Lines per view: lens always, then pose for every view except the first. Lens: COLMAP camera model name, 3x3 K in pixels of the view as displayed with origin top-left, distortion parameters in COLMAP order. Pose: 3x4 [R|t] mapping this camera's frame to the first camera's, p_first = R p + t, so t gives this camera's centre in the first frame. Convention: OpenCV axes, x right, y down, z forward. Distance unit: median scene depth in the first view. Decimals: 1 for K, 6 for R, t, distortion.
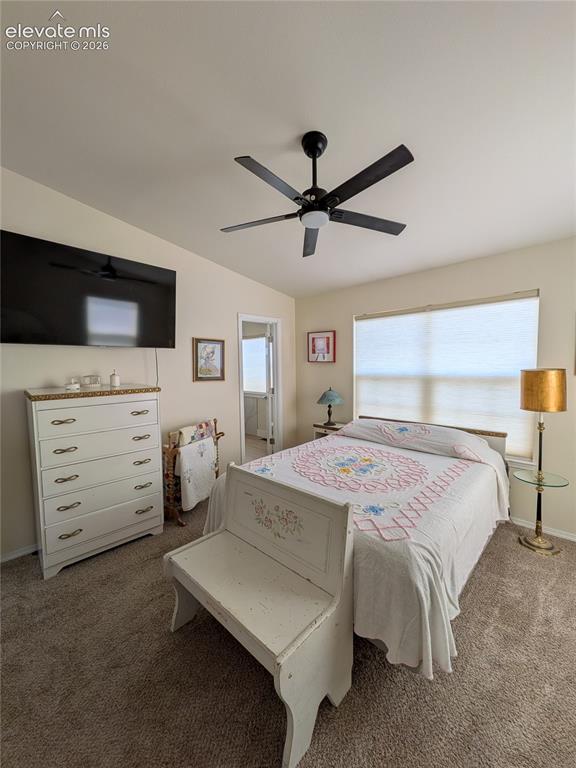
lens RADIAL K [[307.8, 0, 292.5], [0, 307.8, 382.8], [0, 0, 1]] dist [-0.000046, -0.000004]
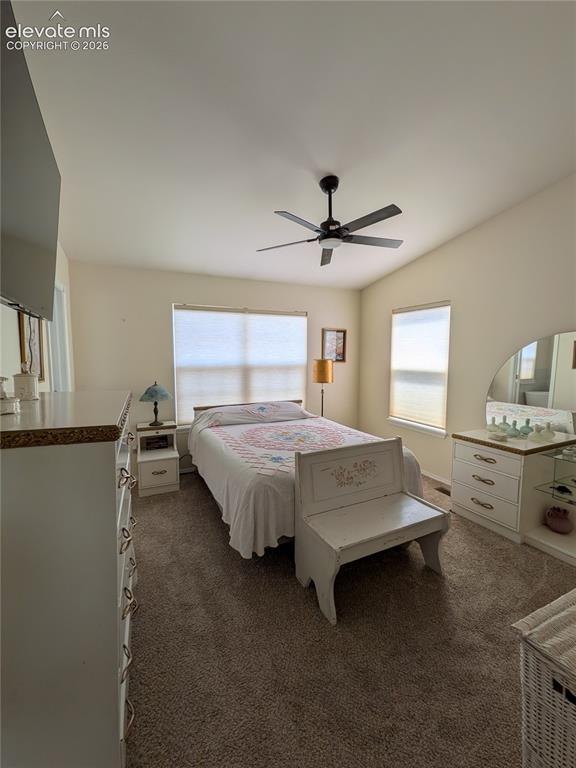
lens RADIAL K [[307.8, 0, 292.5], [0, 307.8, 382.8], [0, 0, 1]] dist [-0.000046, -0.000004]
pose [[0.358304, -0.067667, 0.931150, -0.691893], [0.052747, 0.997244, 0.052173, -0.008817], [-0.932114, 0.030422, 0.360886, 0.403021]]
